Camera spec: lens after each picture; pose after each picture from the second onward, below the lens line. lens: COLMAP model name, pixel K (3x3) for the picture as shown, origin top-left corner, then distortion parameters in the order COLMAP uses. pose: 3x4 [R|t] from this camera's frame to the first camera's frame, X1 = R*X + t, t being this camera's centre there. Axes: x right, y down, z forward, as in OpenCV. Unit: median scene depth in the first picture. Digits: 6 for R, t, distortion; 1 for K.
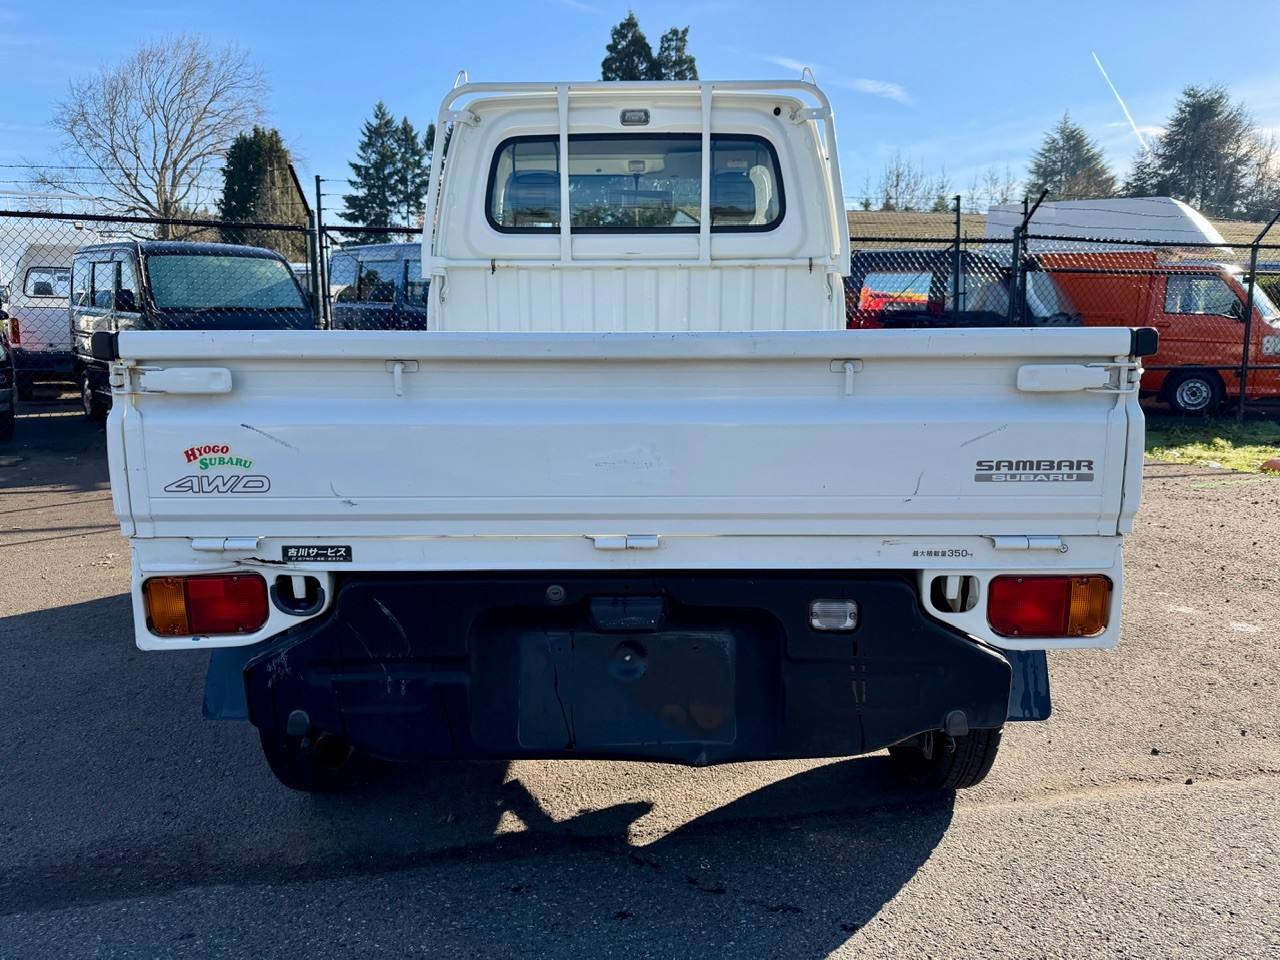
lens RADIAL K [[902.3, 0, 640.0], [0, 902.3, 480.0], [0, 0, 1]] dist [0.116999, -0.186226]
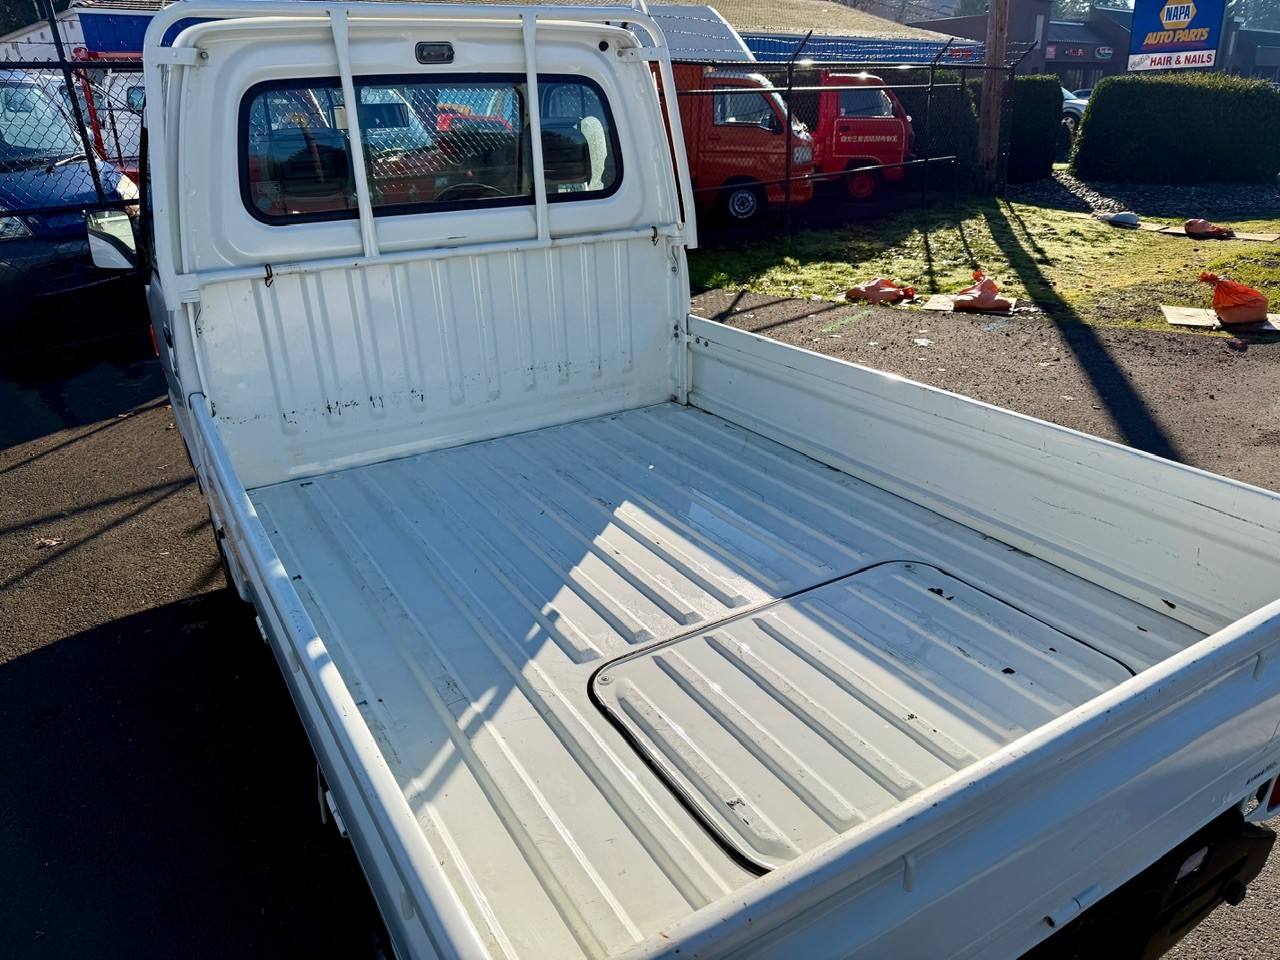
lens RADIAL K [[915.9, 0, 644.9], [0, 915.9, 476.1], [0, 0, 1]] dist [0.011221, -0.021155]
pose [[0.854786, -0.213073, 0.473223, -0.288308], [0.095466, 0.960829, 0.260182, -0.248351], [-0.510124, -0.177223, 0.841644, 0.236606]]
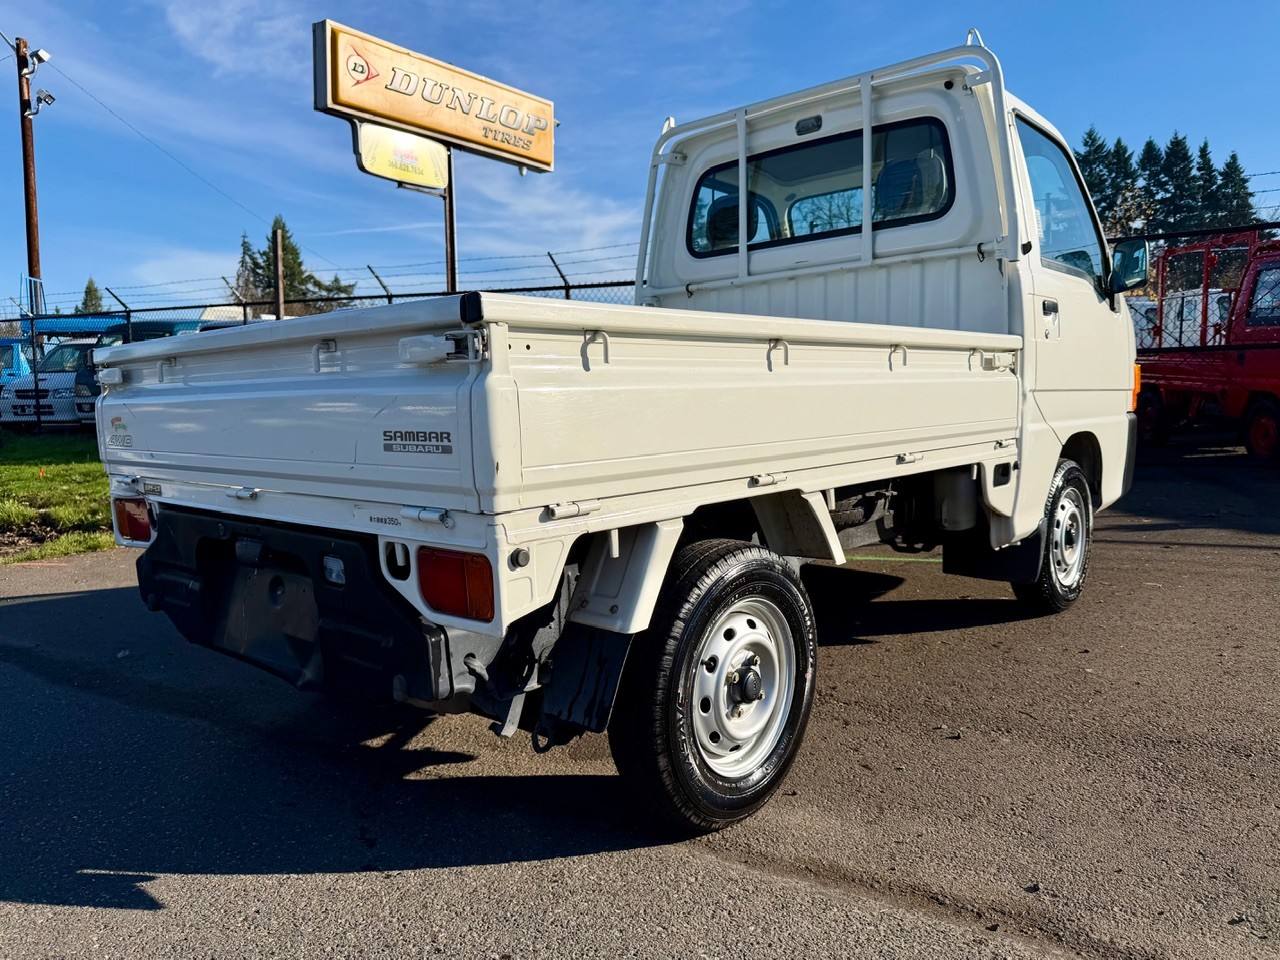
lens RADIAL K [[915.9, 0, 644.9], [0, 915.9, 476.1], [0, 0, 1]] dist [0.011221, -0.021155]
pose [[0.750174, 0.043109, -0.659834, 0.536667], [-0.074402, 0.997039, -0.019448, 0.011923], [0.657041, 0.063683, 0.751160, 0.170246]]
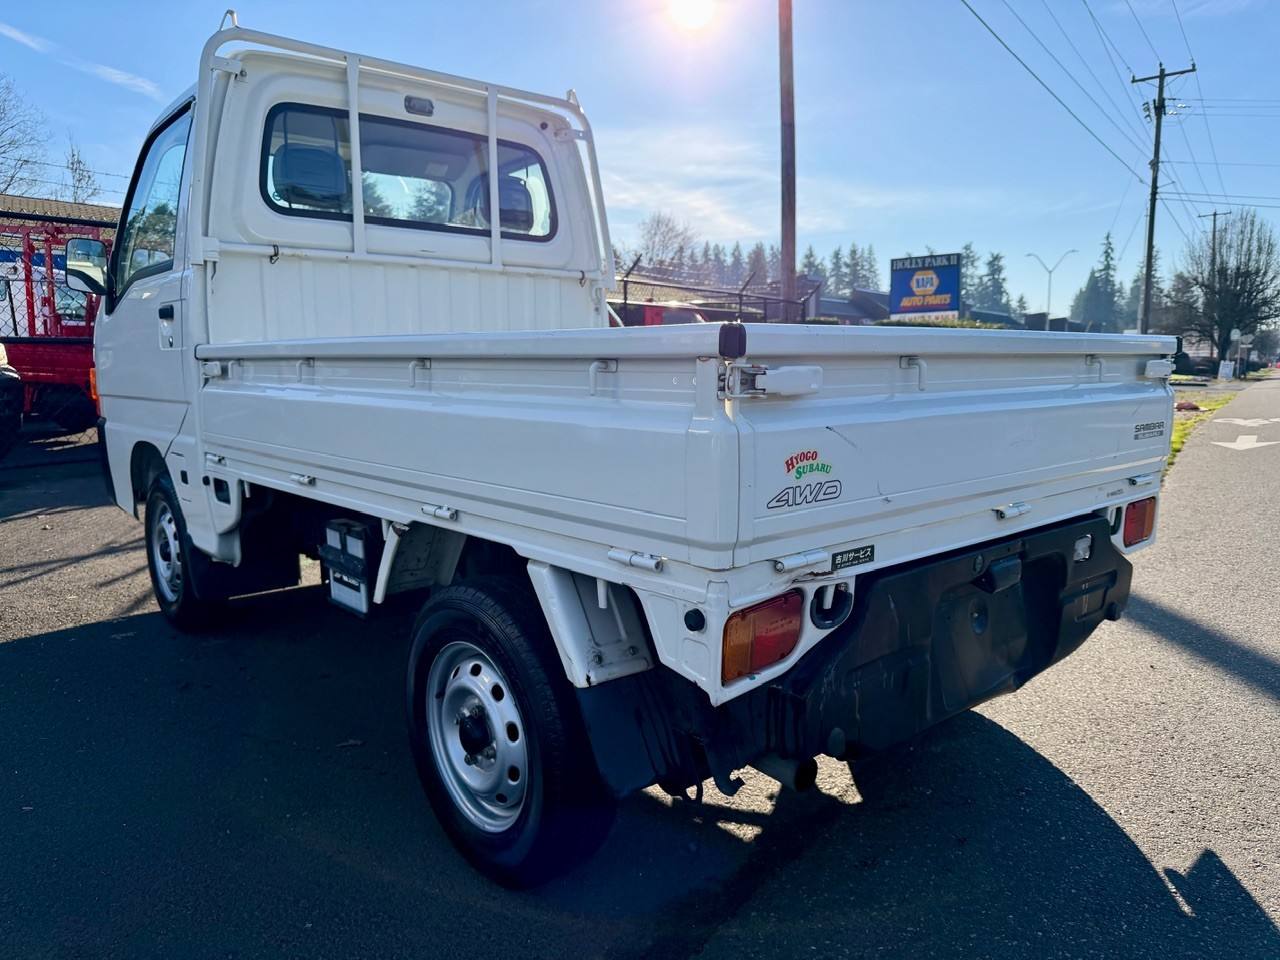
lens RADIAL K [[914.6, 0, 648.8], [0, 914.6, 474.2], [0, 0, 1]] dist [0.050182, -0.074413]
pose [[0.736158, -0.083473, 0.671642, -0.497425], [0.099151, 0.994960, 0.014980, -0.018554], [-0.669508, 0.055567, 0.740724, 0.180774]]
